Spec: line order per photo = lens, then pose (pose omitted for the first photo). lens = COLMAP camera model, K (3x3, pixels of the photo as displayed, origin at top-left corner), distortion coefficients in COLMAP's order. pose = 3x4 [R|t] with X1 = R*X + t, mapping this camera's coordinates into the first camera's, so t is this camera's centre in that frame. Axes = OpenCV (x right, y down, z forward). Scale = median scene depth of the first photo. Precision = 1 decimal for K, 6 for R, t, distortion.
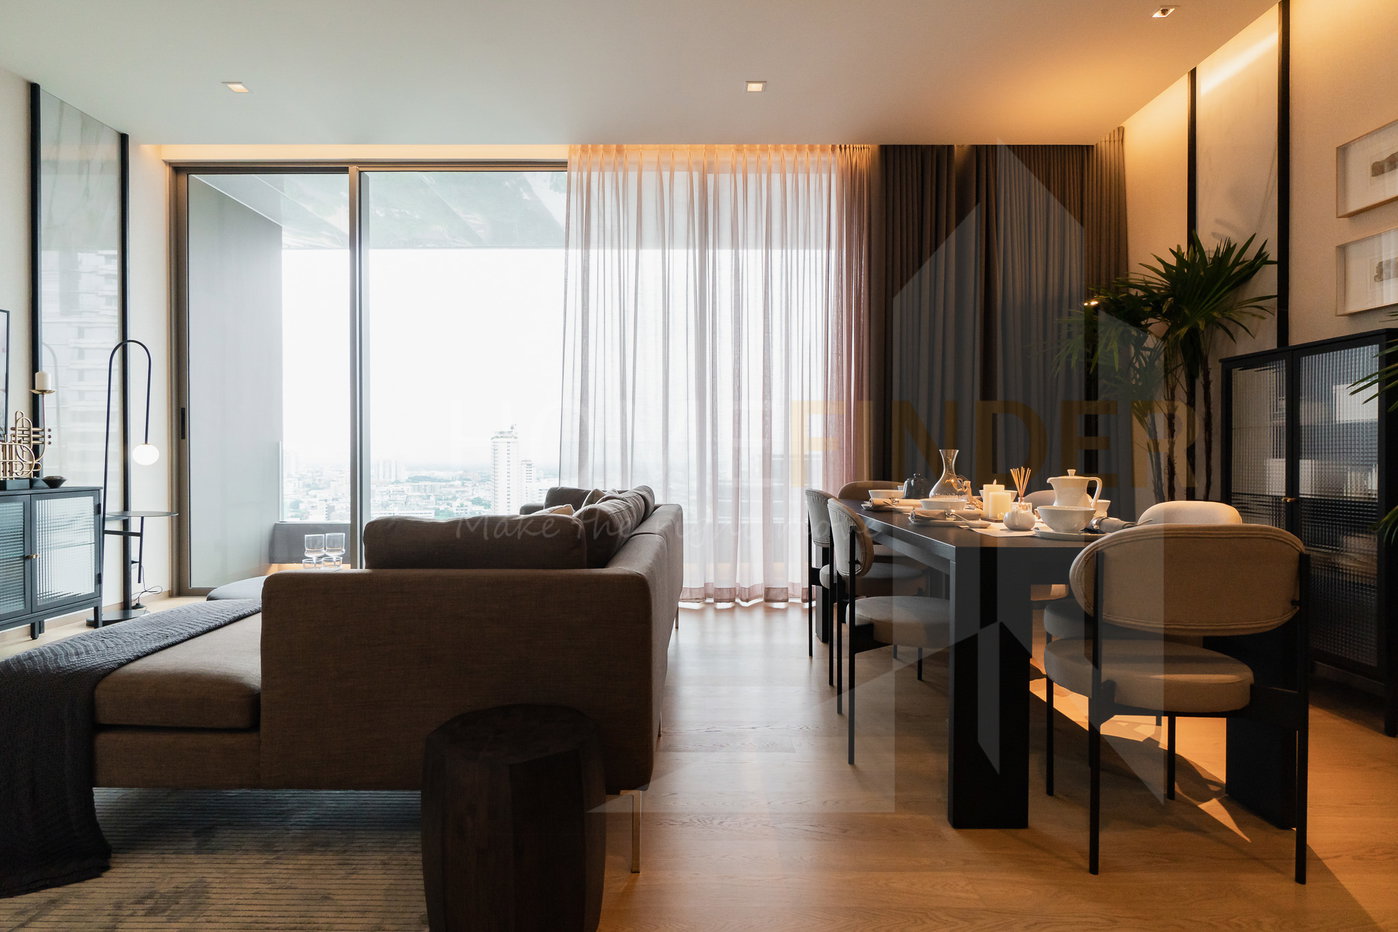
lens RADIAL K [[715.8, 0, 699.0], [0, 715.8, 466.0], [0, 0, 1]] dist [0.001518, 0.000262]
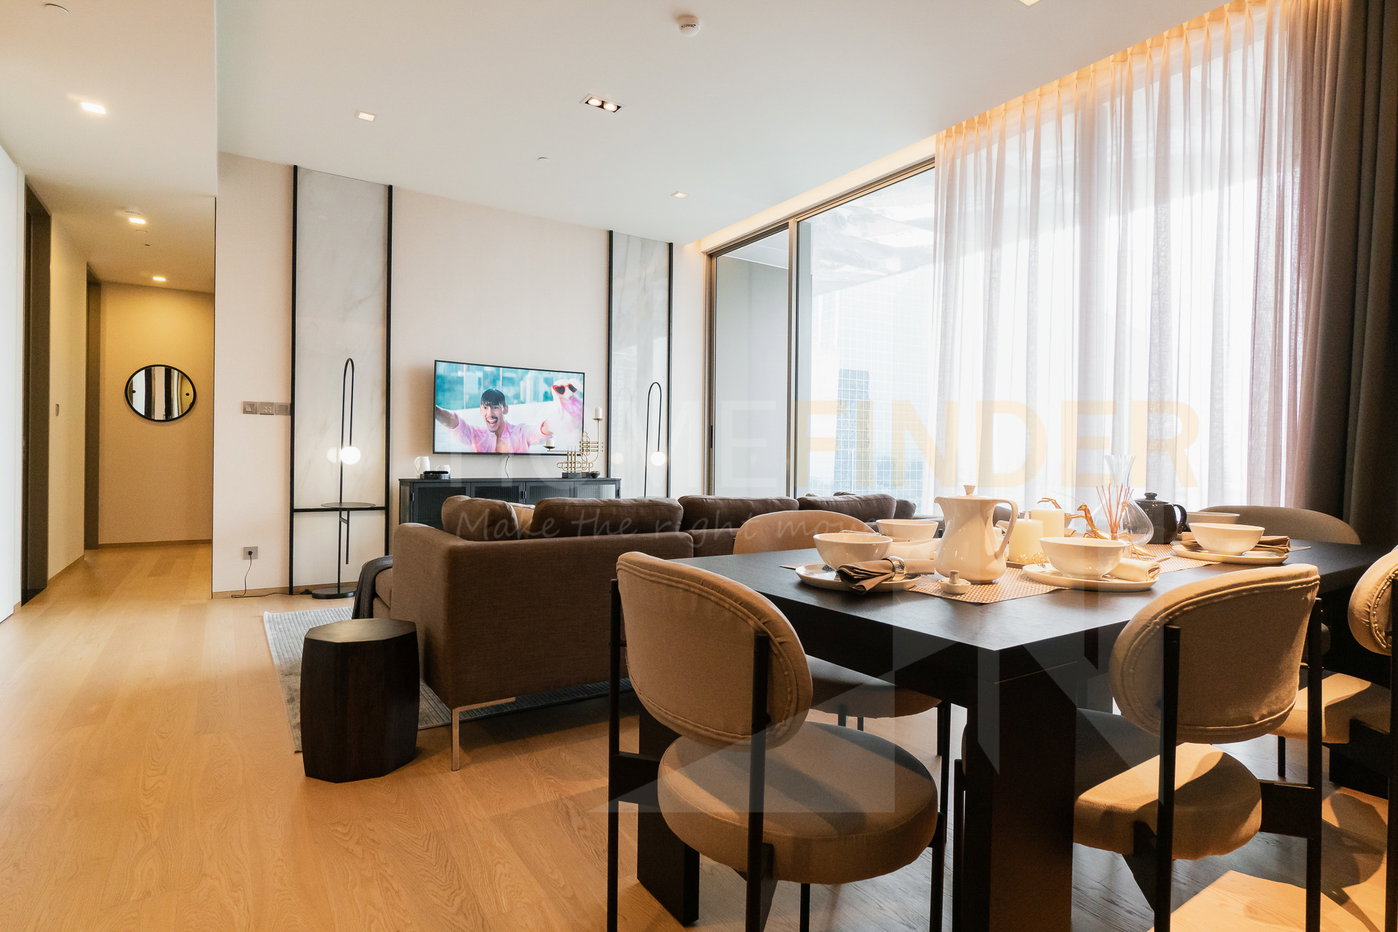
lens RADIAL K [[715.8, 0, 699.0], [0, 715.8, 466.0], [0, 0, 1]] dist [0.001518, 0.000262]
pose [[0.559228, 0.015393, -0.828871, 0.438639], [-0.026335, 0.999653, 0.000796, -0.004232], [0.828596, 0.021383, 0.559439, 0.216539]]
